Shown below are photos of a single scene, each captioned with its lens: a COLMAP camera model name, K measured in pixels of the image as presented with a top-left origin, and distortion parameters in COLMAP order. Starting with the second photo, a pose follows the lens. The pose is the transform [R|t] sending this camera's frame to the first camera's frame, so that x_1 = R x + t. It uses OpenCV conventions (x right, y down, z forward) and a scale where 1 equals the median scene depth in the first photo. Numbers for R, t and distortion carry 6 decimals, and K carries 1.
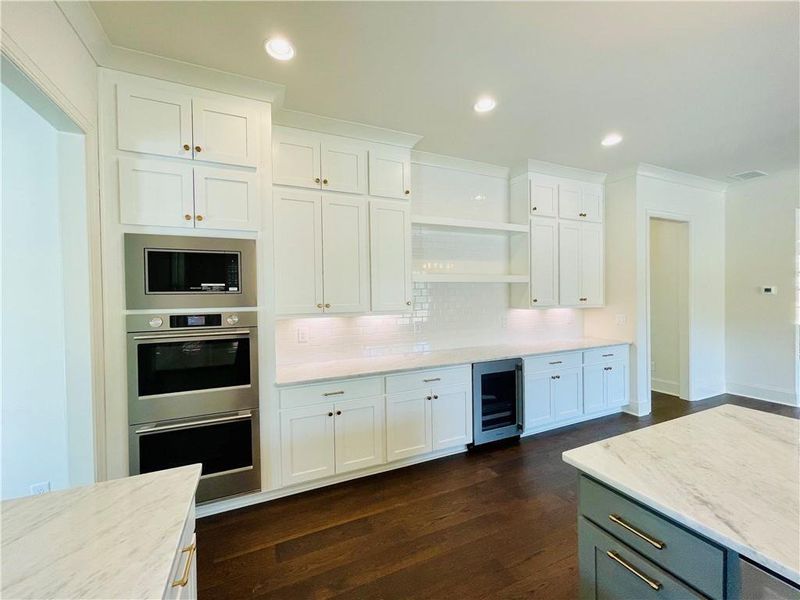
lens RADIAL K [[325.7, 0, 400.7], [0, 325.7, 301.7], [0, 0, 1]] dist [-0.002527, 0.001180]
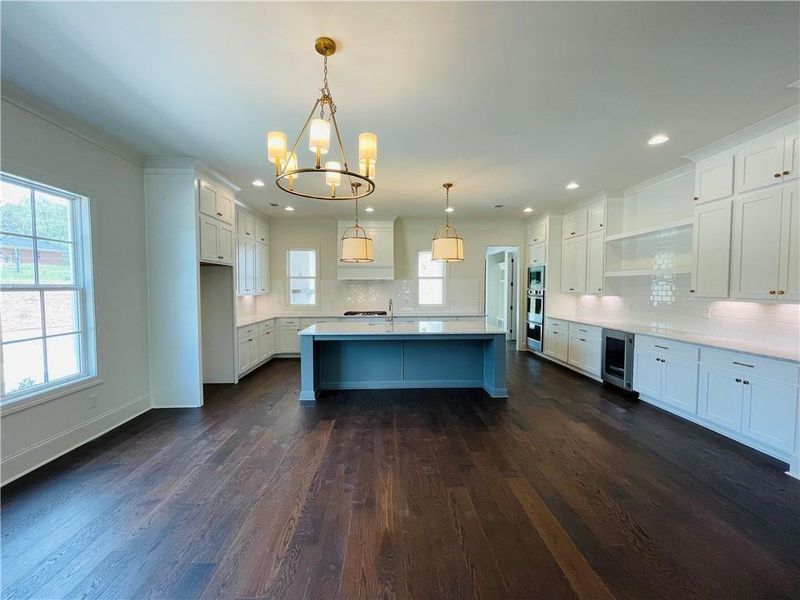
lens RADIAL K [[325.7, 0, 396.6], [0, 325.7, 300.4], [0, 0, 1]] dist [-0.002527, 0.001180]
pose [[-0.379187, 0.055635, -0.923646, 1.841565], [-0.002680, 0.998121, 0.061222, -0.036139], [0.925316, 0.025690, -0.378325, 0.585647]]
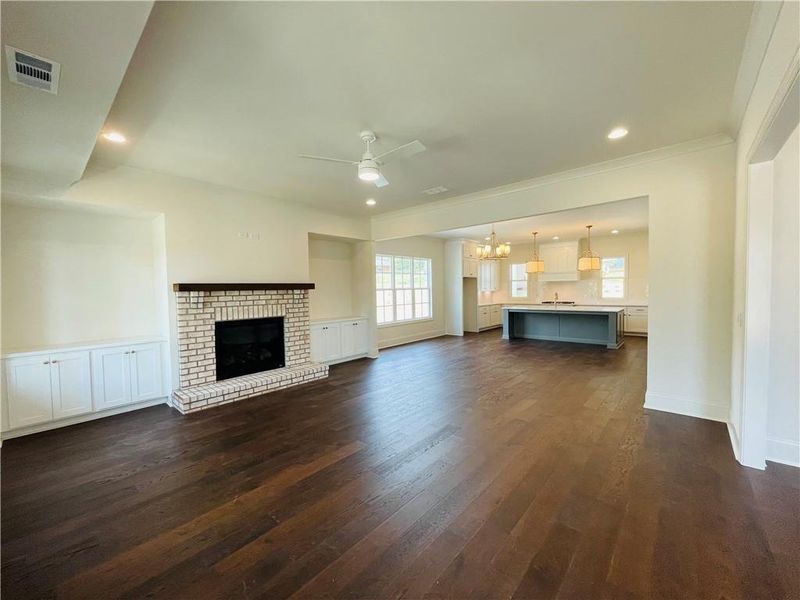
lens RADIAL K [[325.7, 0, 393.9], [0, 325.7, 301.7], [0, 0, 1]] dist [-0.002527, 0.001180]
pose [[-0.914392, 0.052219, -0.401448, 2.758007], [0.030656, 0.997730, 0.059954, -0.077044], [0.403667, 0.042514, -0.913917, 1.895634]]
